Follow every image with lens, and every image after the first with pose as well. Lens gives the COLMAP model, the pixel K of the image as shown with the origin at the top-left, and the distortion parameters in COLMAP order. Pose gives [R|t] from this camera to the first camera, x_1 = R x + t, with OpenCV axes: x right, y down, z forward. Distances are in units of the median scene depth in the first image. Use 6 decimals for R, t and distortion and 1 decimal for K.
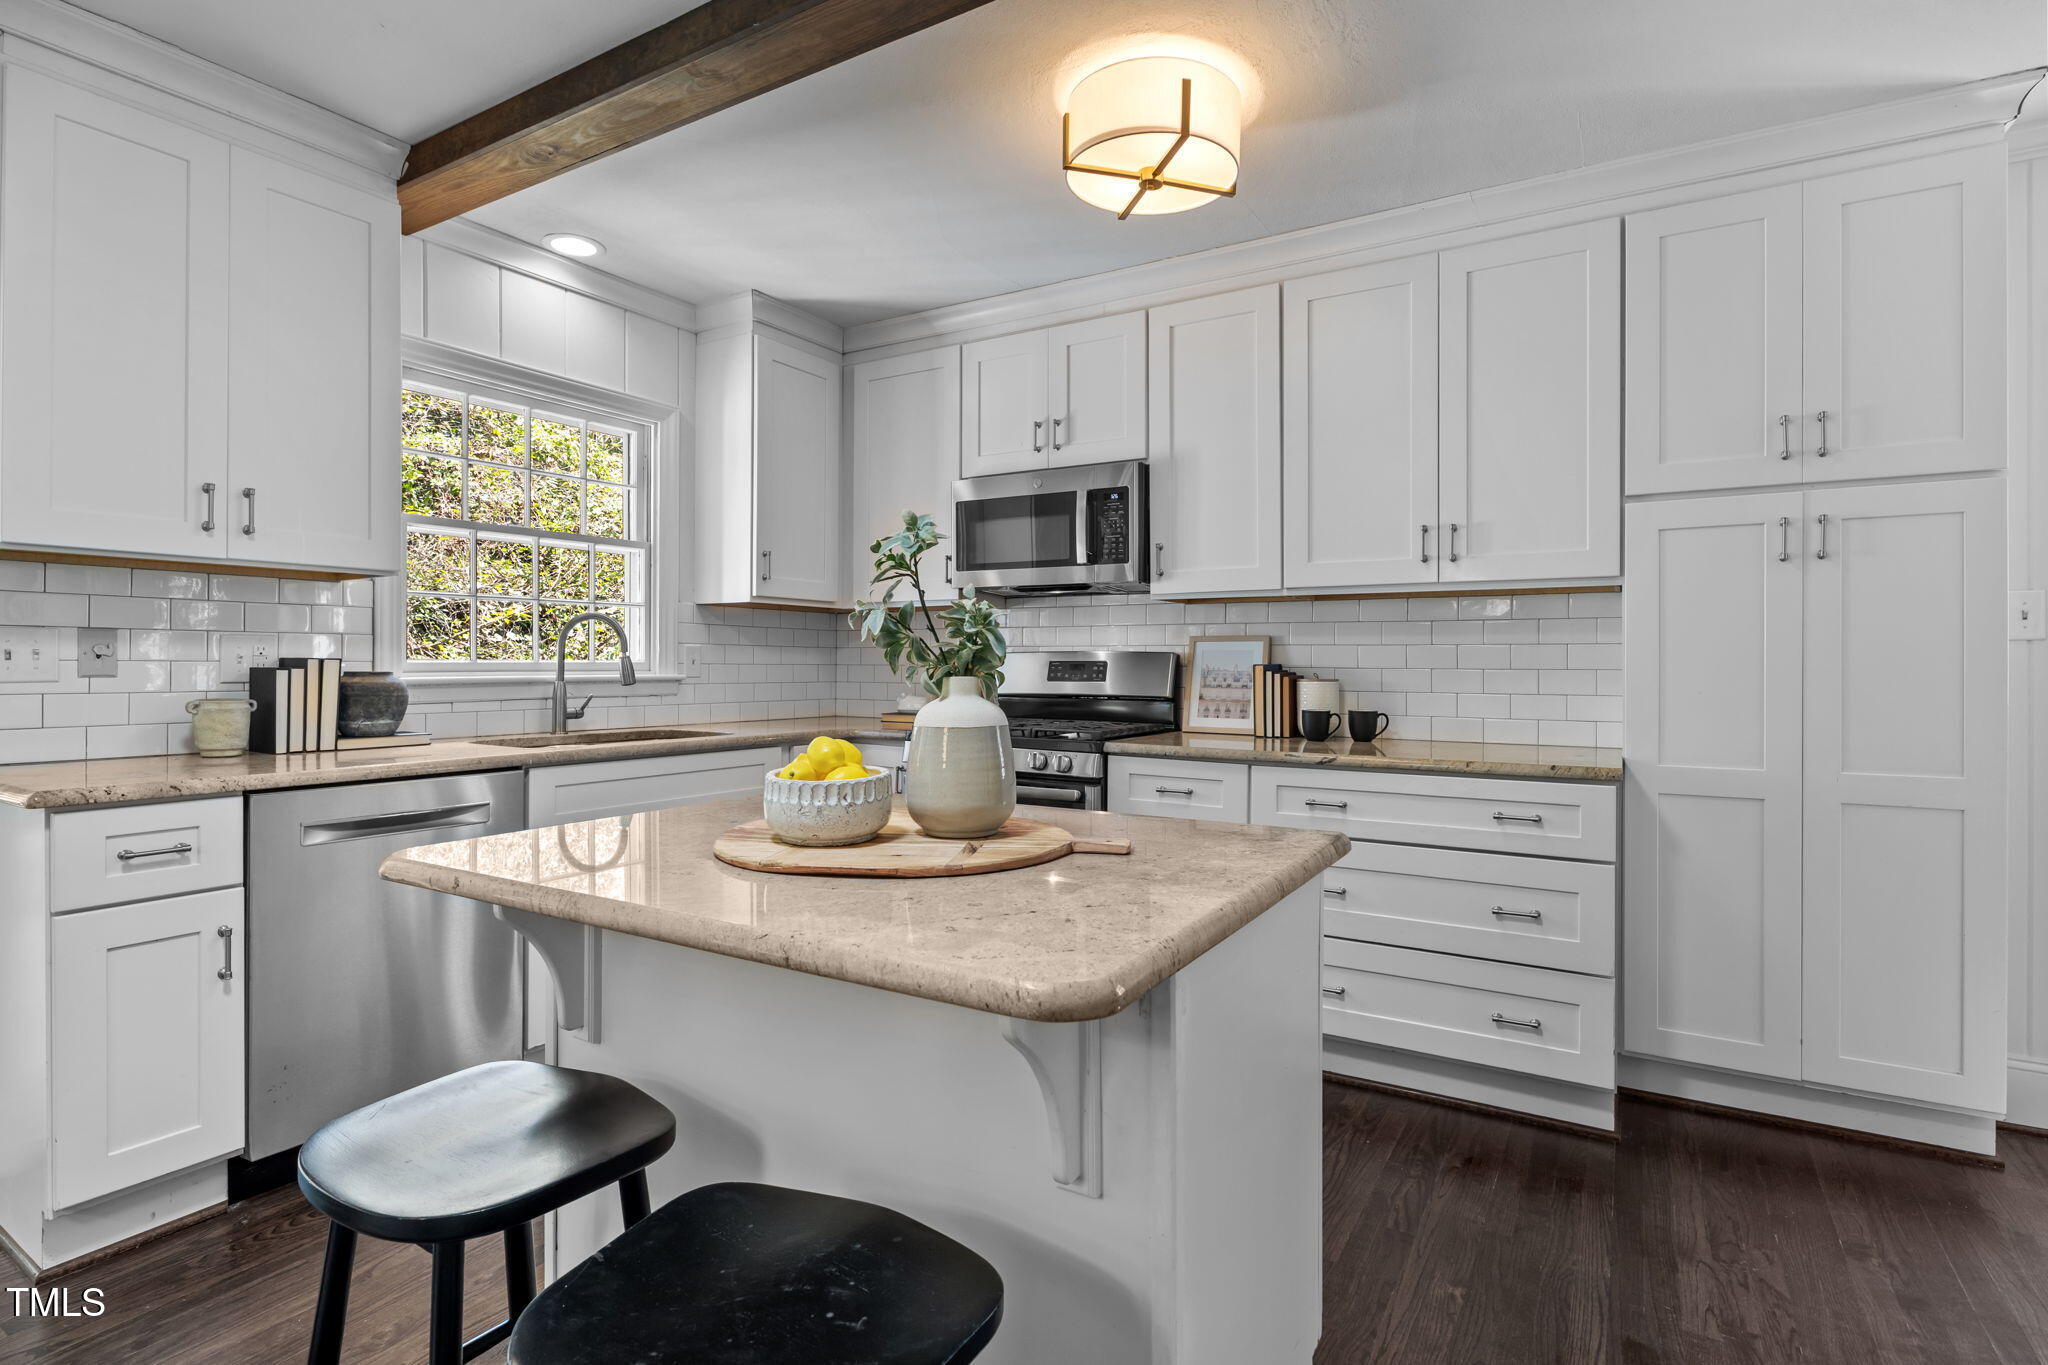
lens RADIAL K [[1055.0, 0, 990.1], [0, 1055.0, 657.6], [0, 0, 1]] dist [-0.002584, -0.000582]
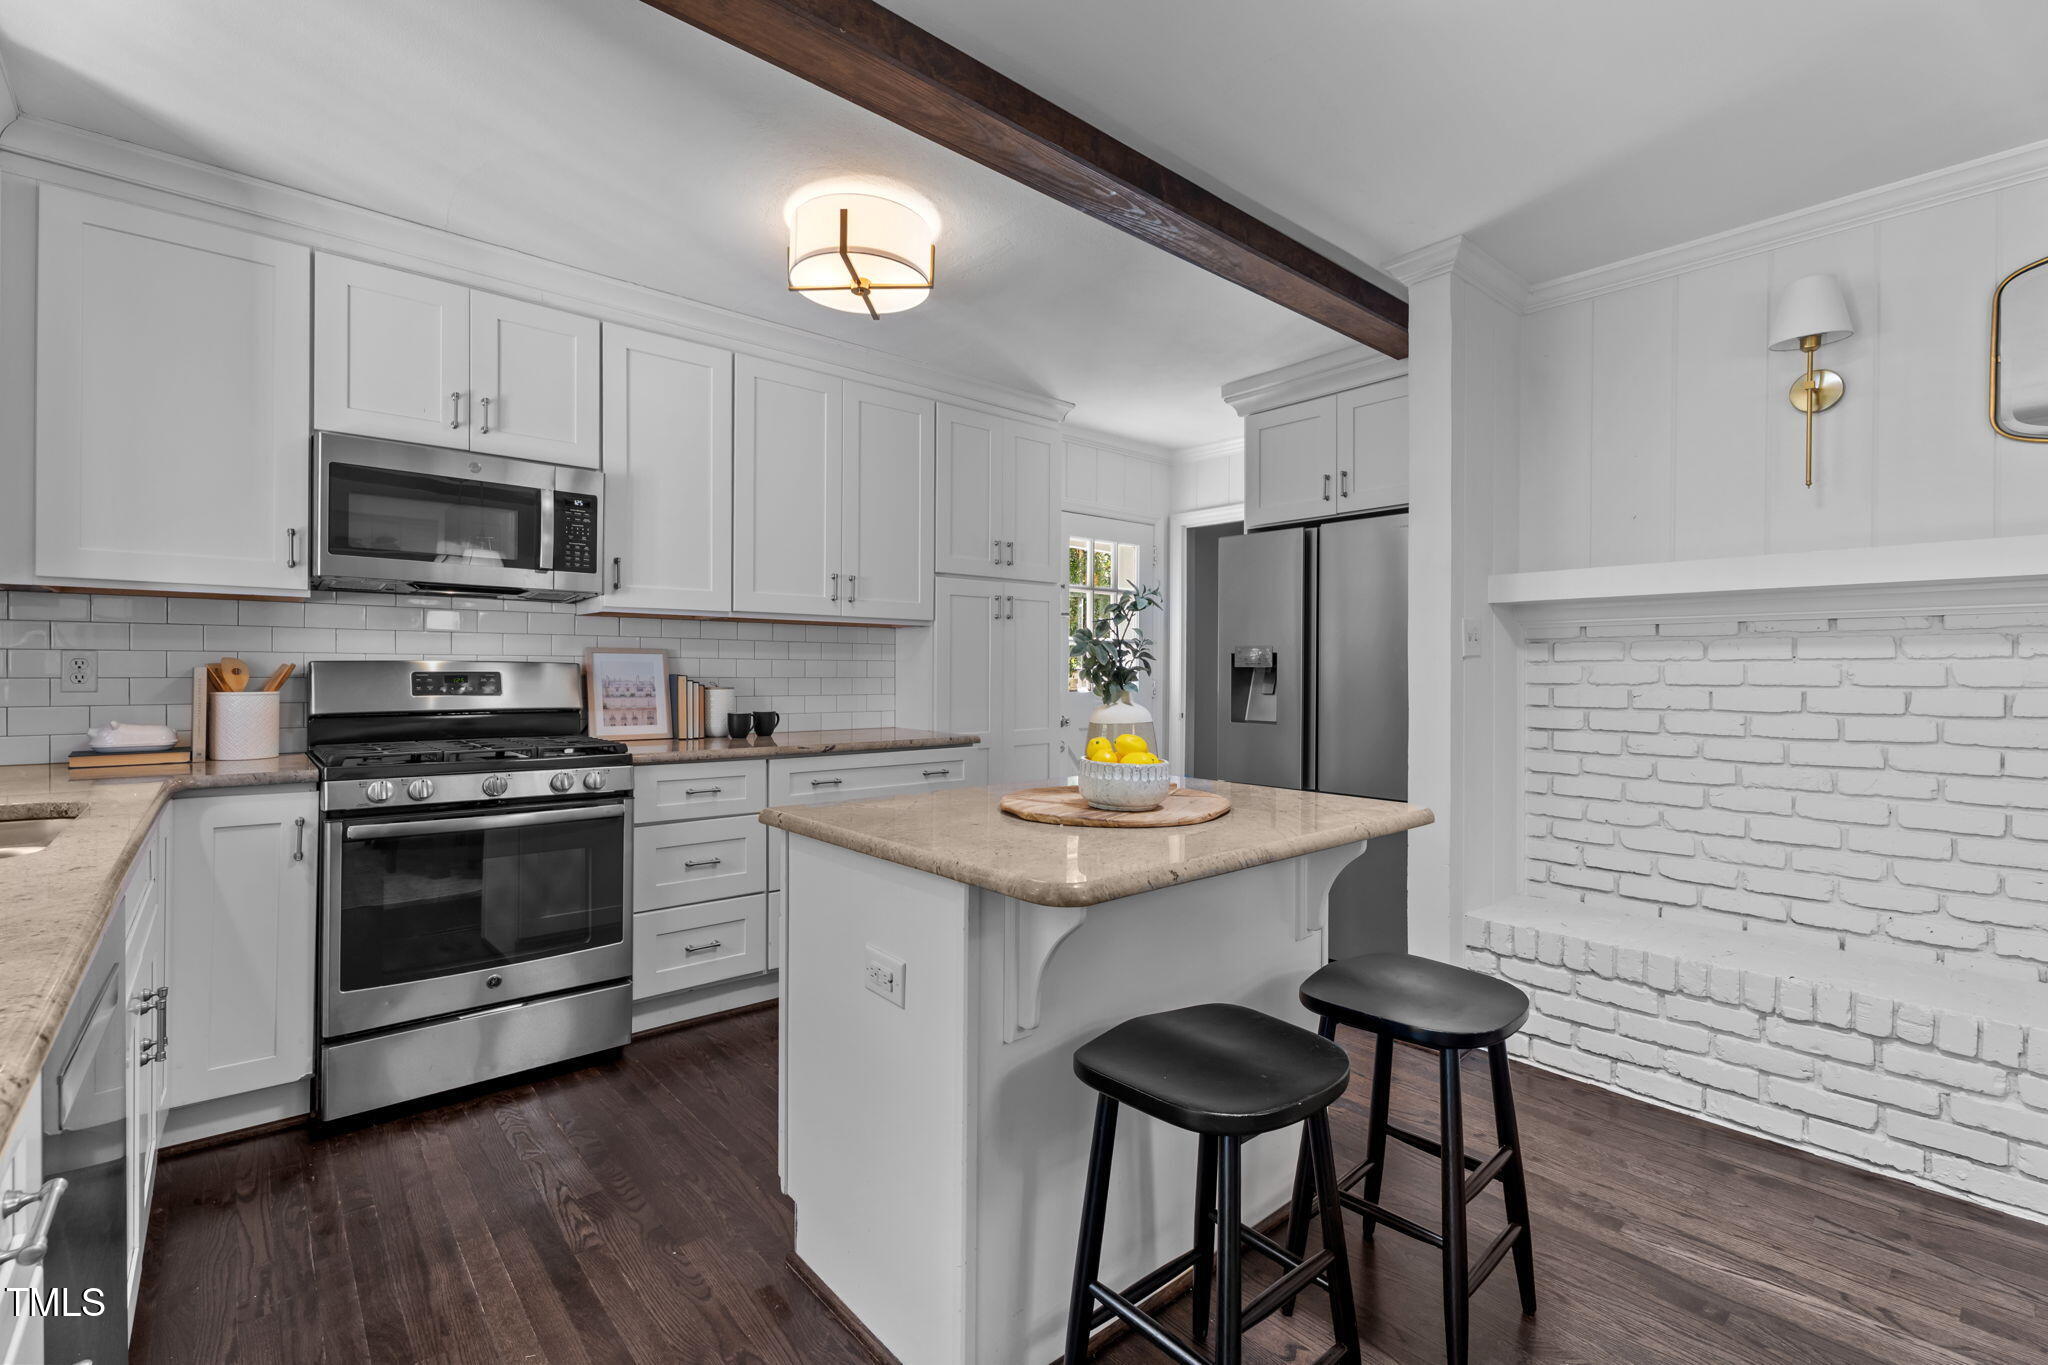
lens RADIAL K [[909.8, 0, 1027.4], [0, 909.8, 671.4], [0, 0, 1]] dist [0.001681, -0.001148]
pose [[0.274606, -0.002899, 0.961553, -0.587724], [-0.007800, 0.999956, 0.005242, -0.005517], [-0.961525, -0.008939, 0.274571, 0.381038]]
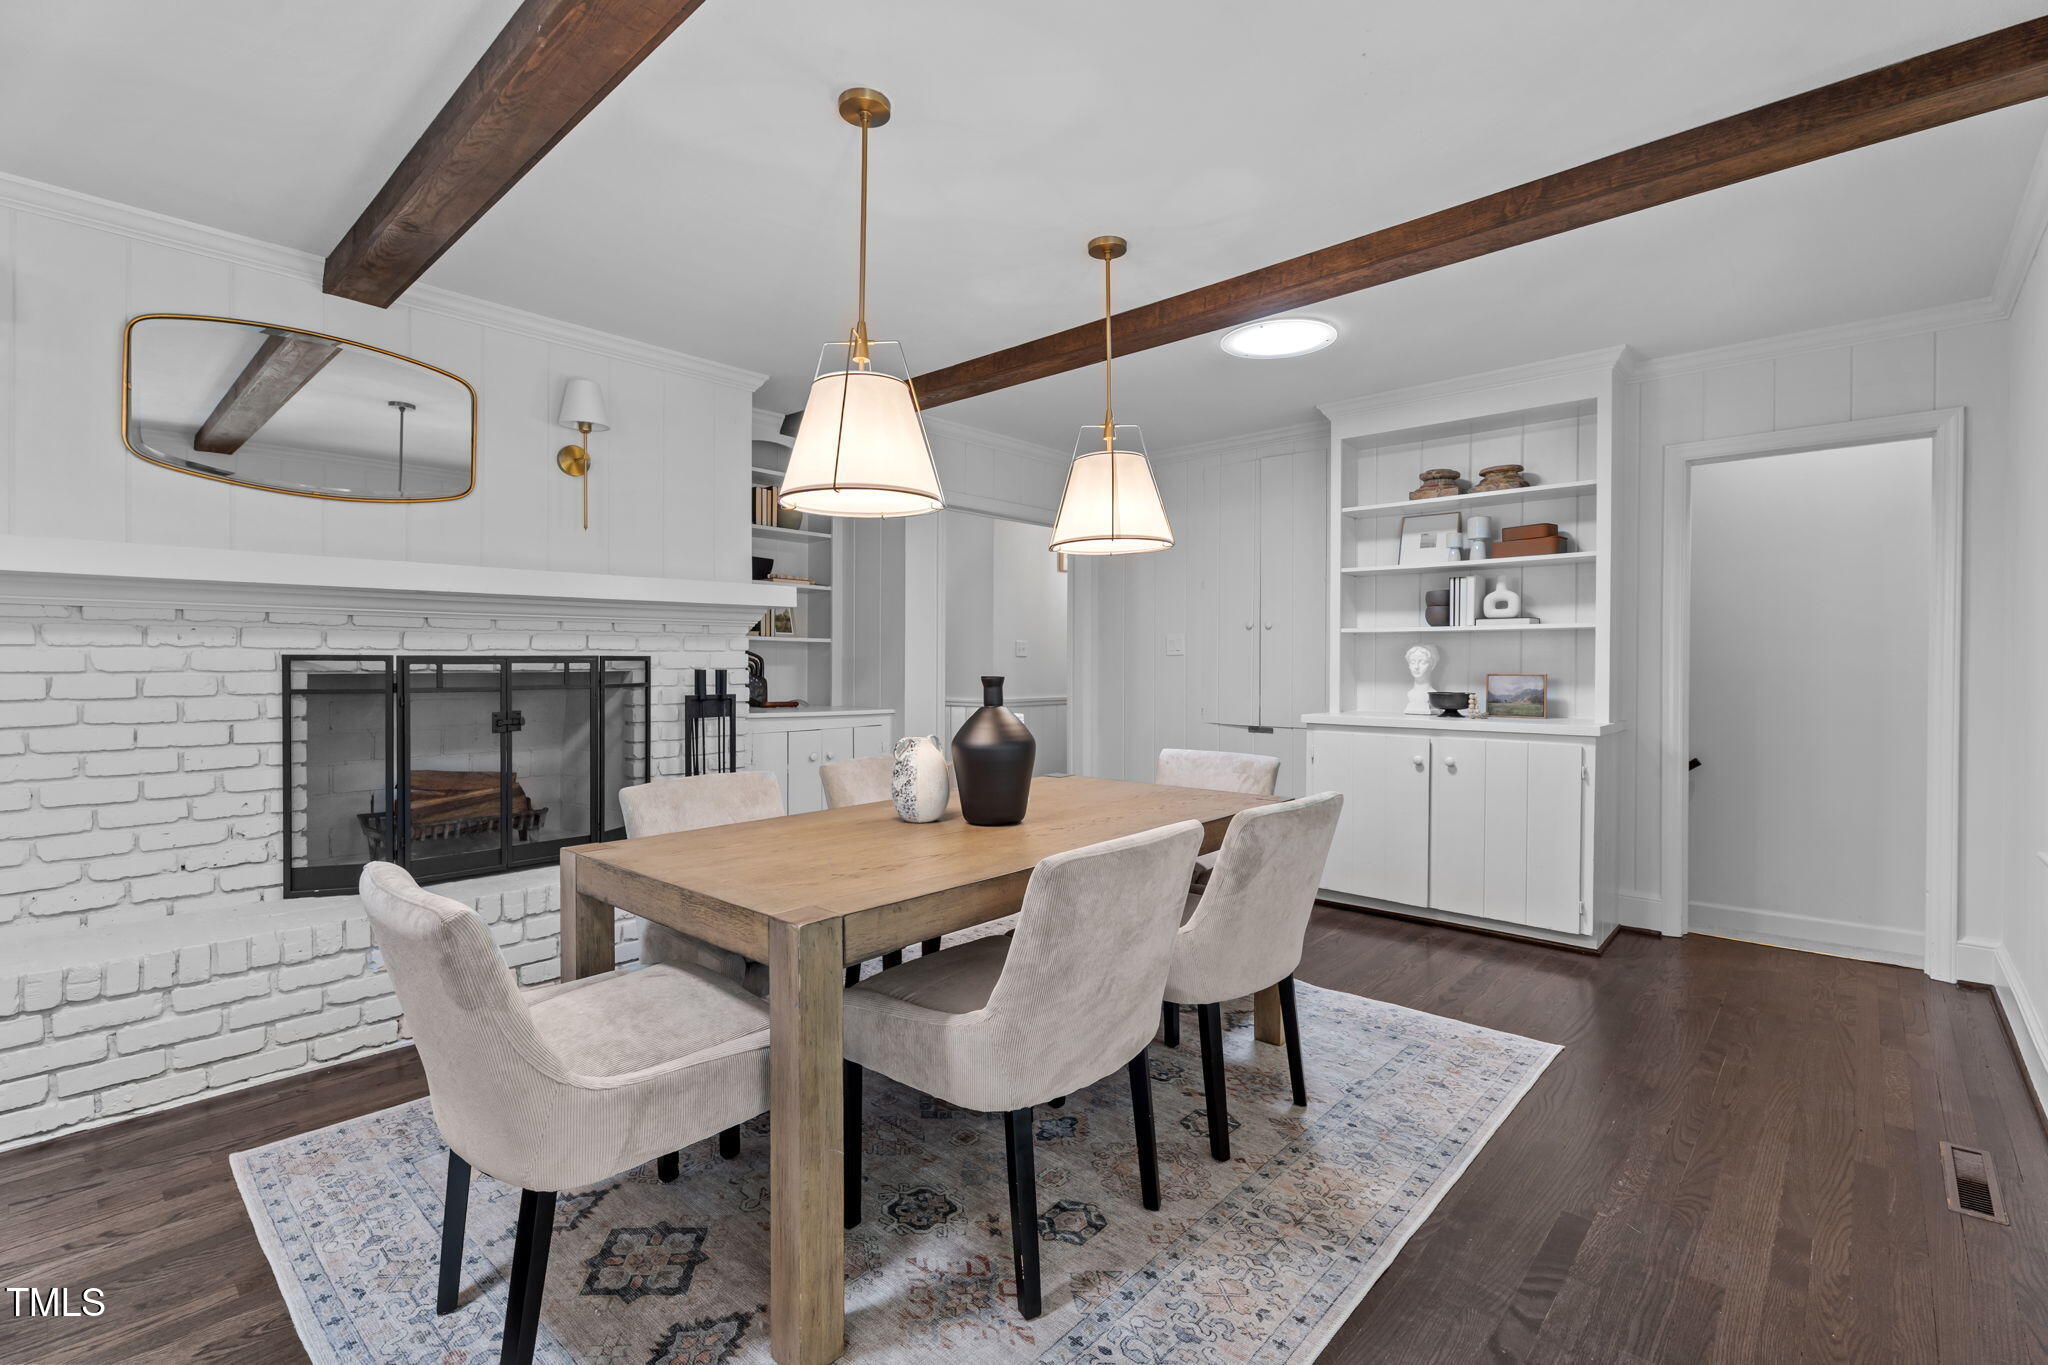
lens RADIAL K [[909.8, 0, 1028.9], [0, 909.8, 678.4], [0, 0, 1]] dist [0.001681, -0.001148]
pose [[-0.987145, -0.010898, 0.159456, -0.620615], [-0.009153, 0.999890, 0.011671, -0.006318], [-0.159566, 0.010062, -0.987136, 0.517659]]
